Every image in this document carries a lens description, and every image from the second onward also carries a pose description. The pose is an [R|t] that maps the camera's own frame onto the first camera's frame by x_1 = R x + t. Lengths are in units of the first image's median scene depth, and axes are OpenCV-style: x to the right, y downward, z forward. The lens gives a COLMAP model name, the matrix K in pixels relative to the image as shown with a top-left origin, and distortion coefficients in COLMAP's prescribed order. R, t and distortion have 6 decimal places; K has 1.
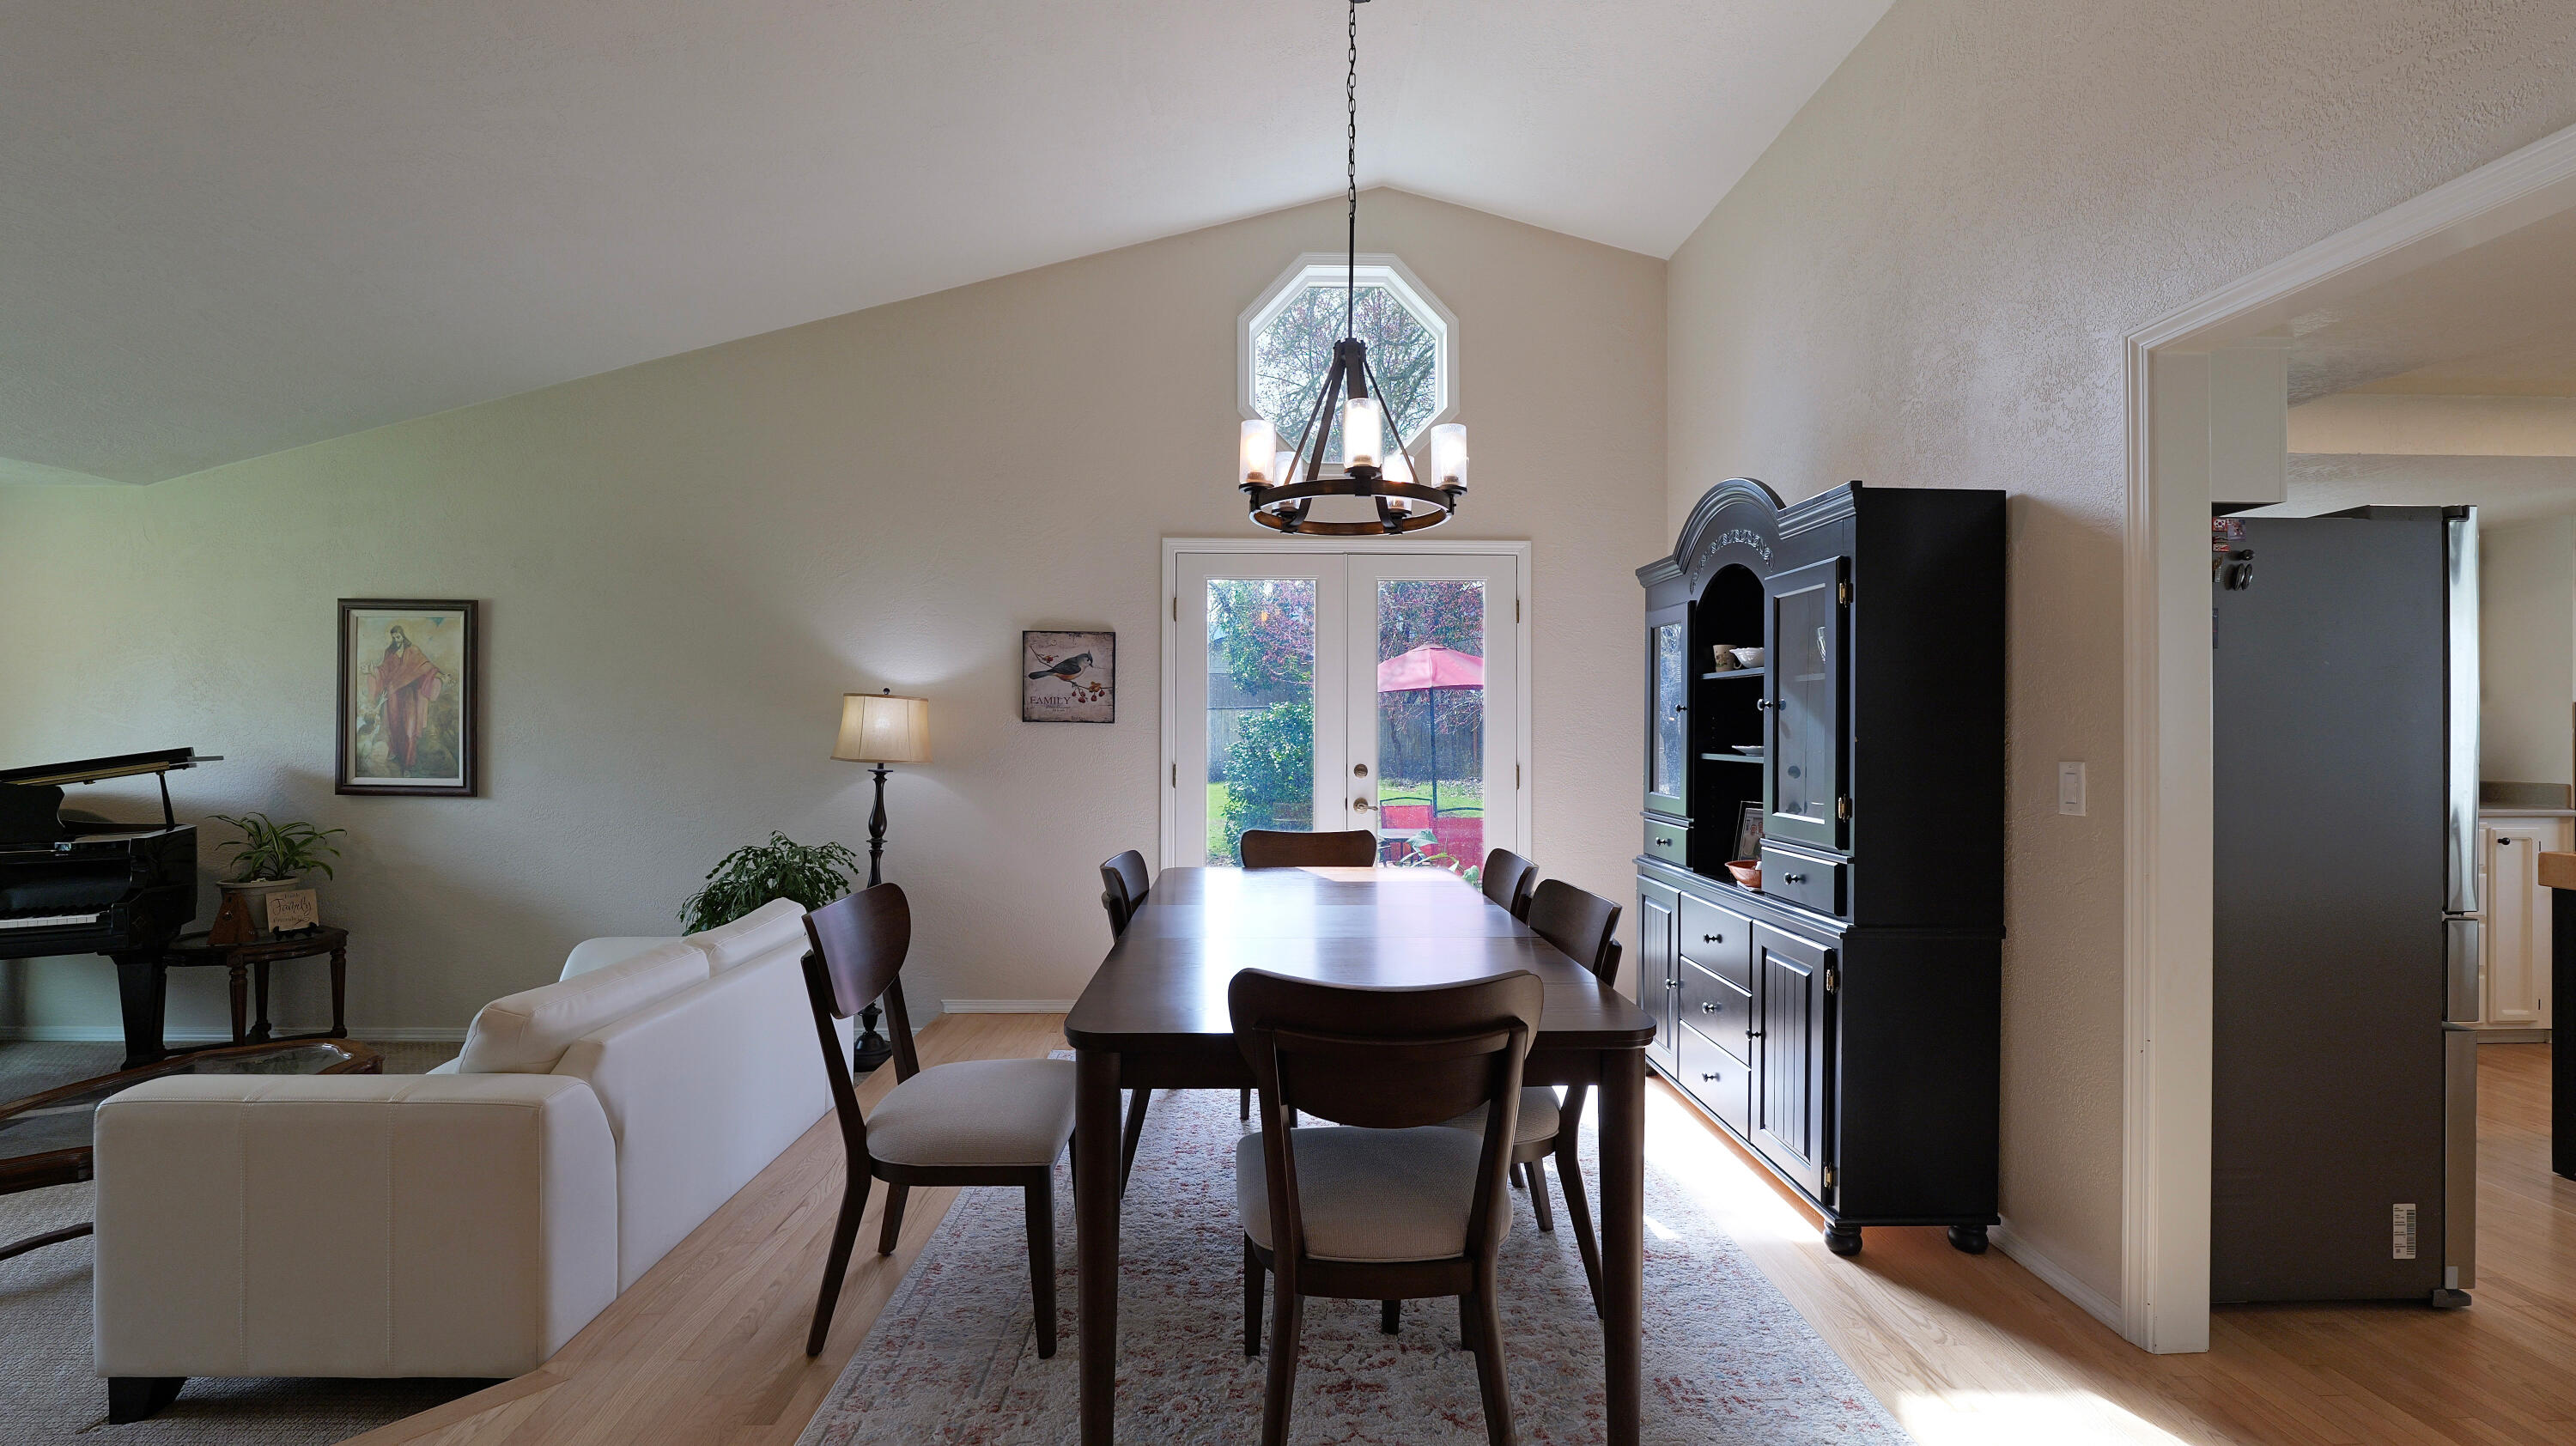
lens RADIAL K [[1050.1, 0, 1288.0], [0, 1050.1, 723.0], [0, 0, 1]] dist [-0.013252, 0.000446]
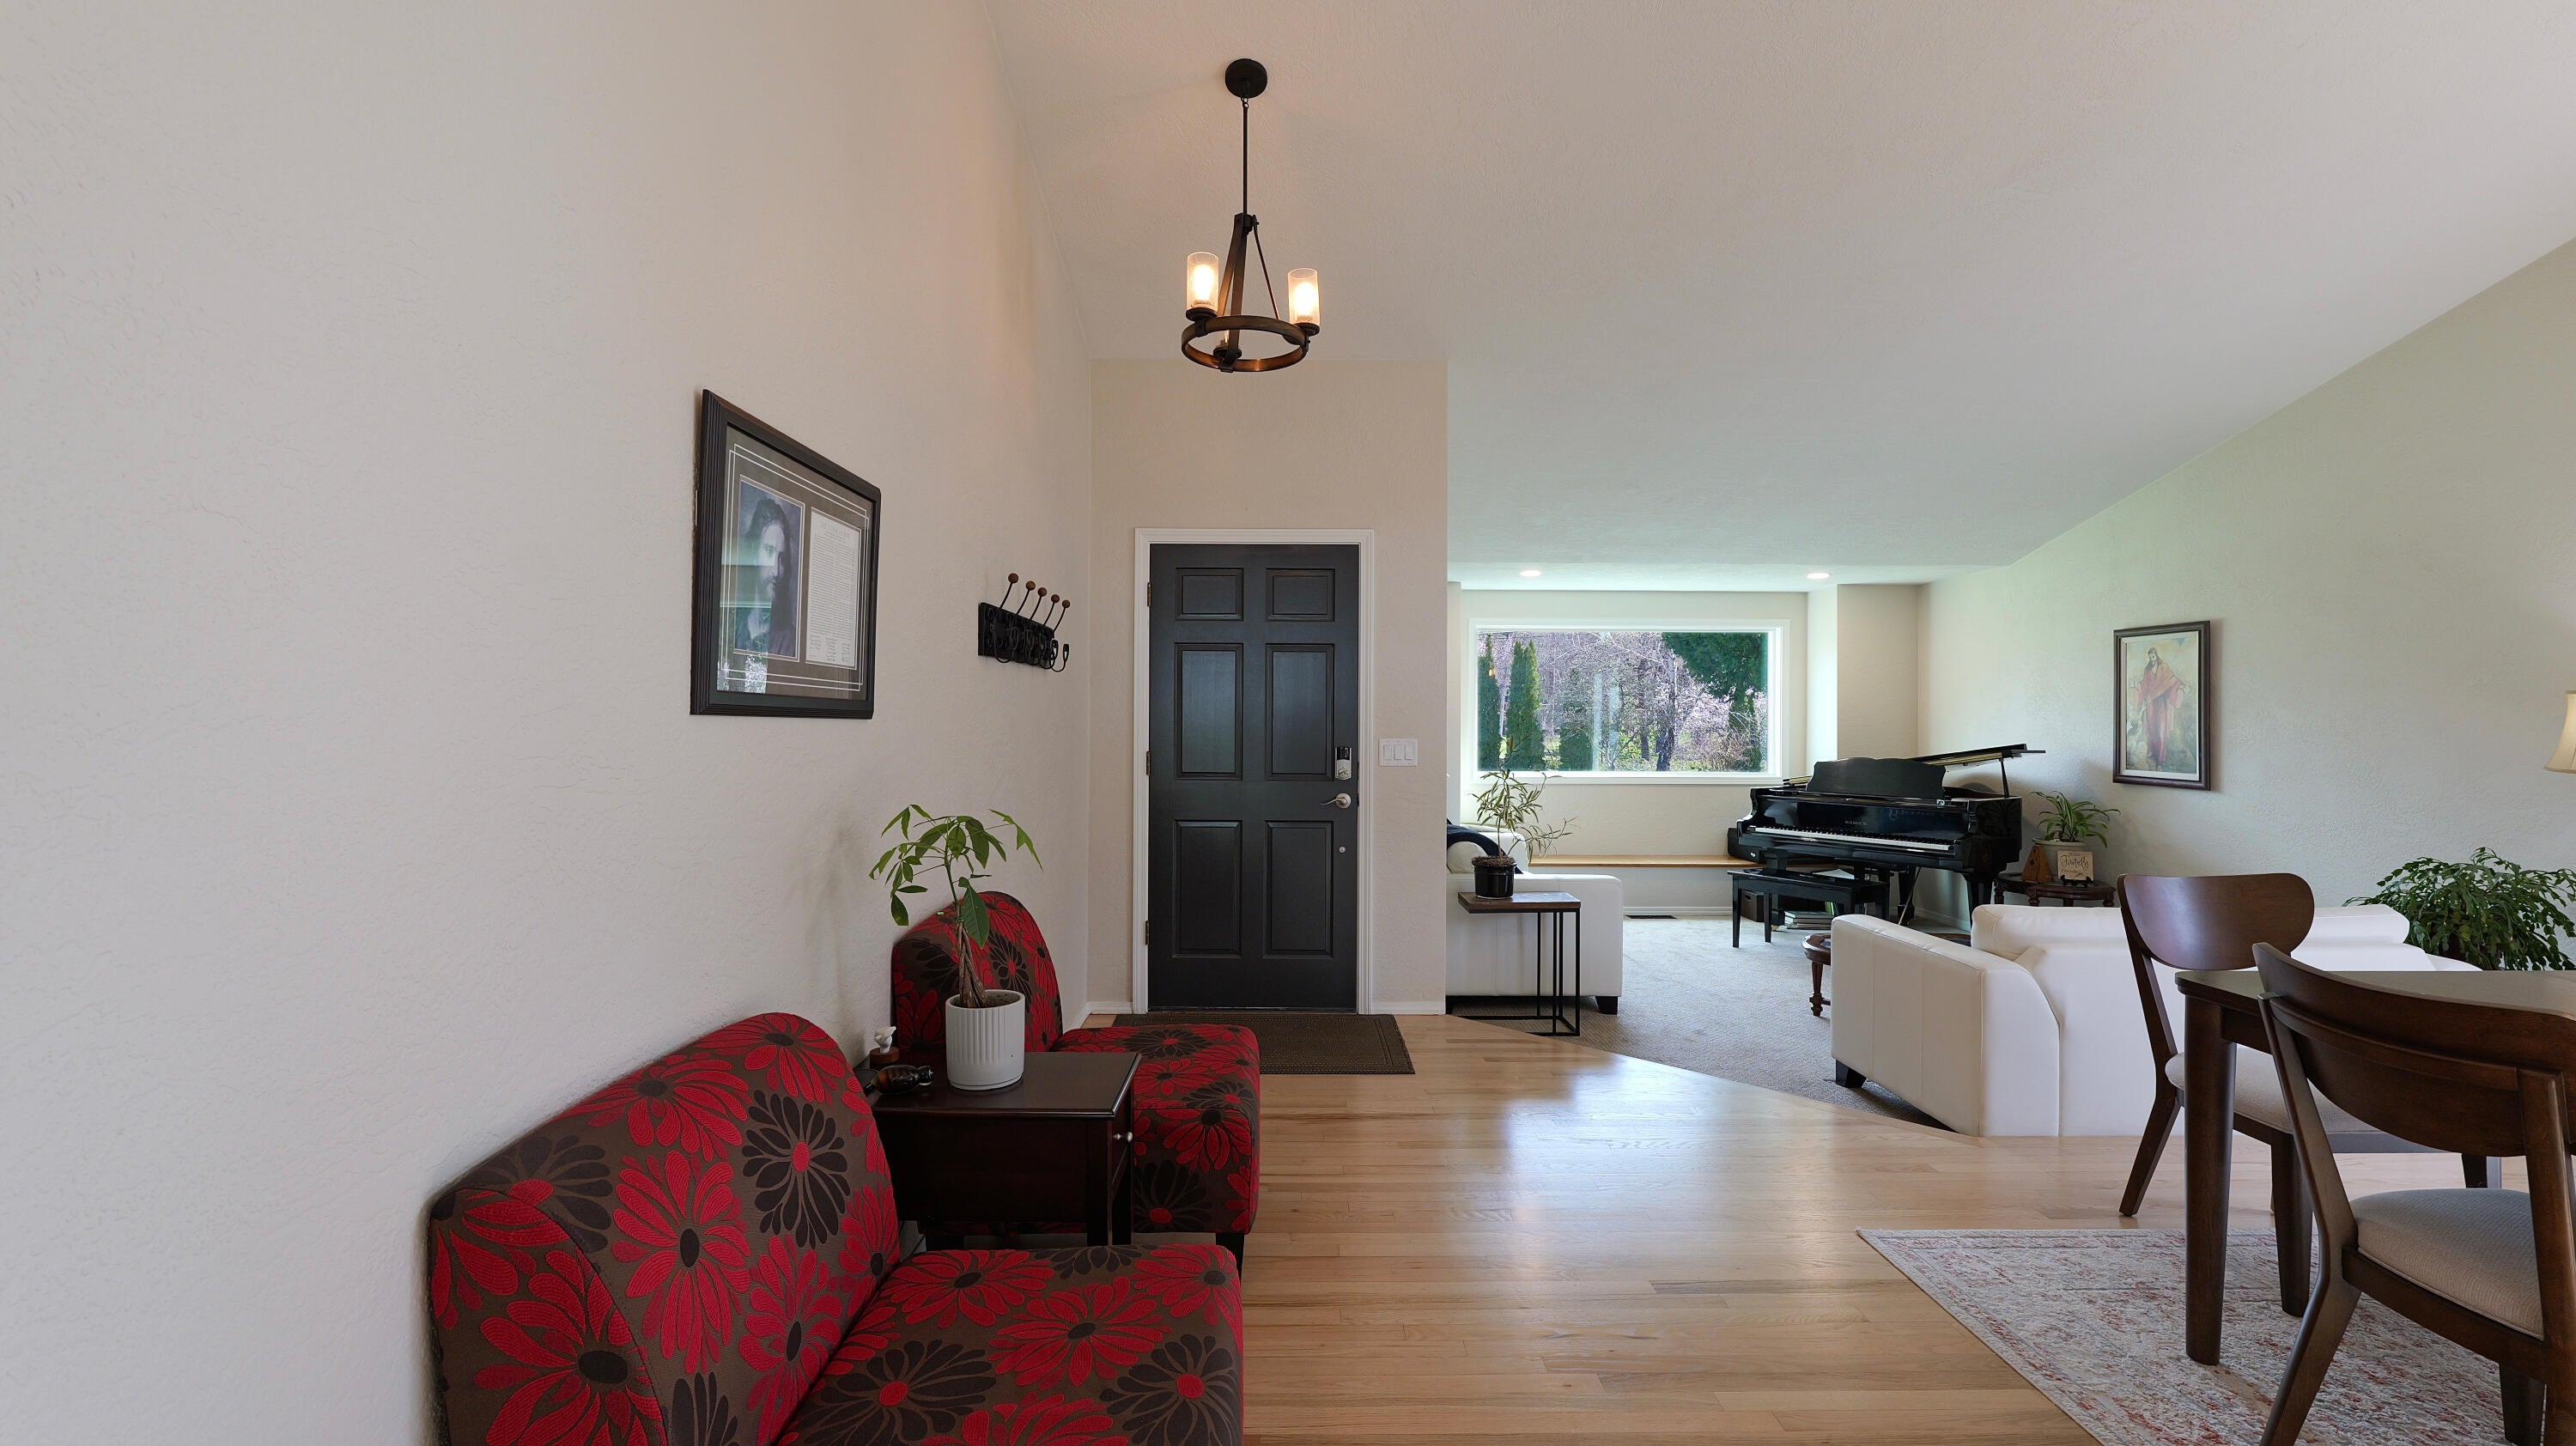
lens RADIAL K [[1050.1, 0, 1288.0], [0, 1050.1, 723.0], [0, 0, 1]] dist [-0.013252, 0.000446]
pose [[-0.009856, -0.003977, -0.999944, 0.388870], [-0.000335, 0.999992, -0.003974, 0.000844], [0.999951, 0.000296, -0.009857, -0.012178]]
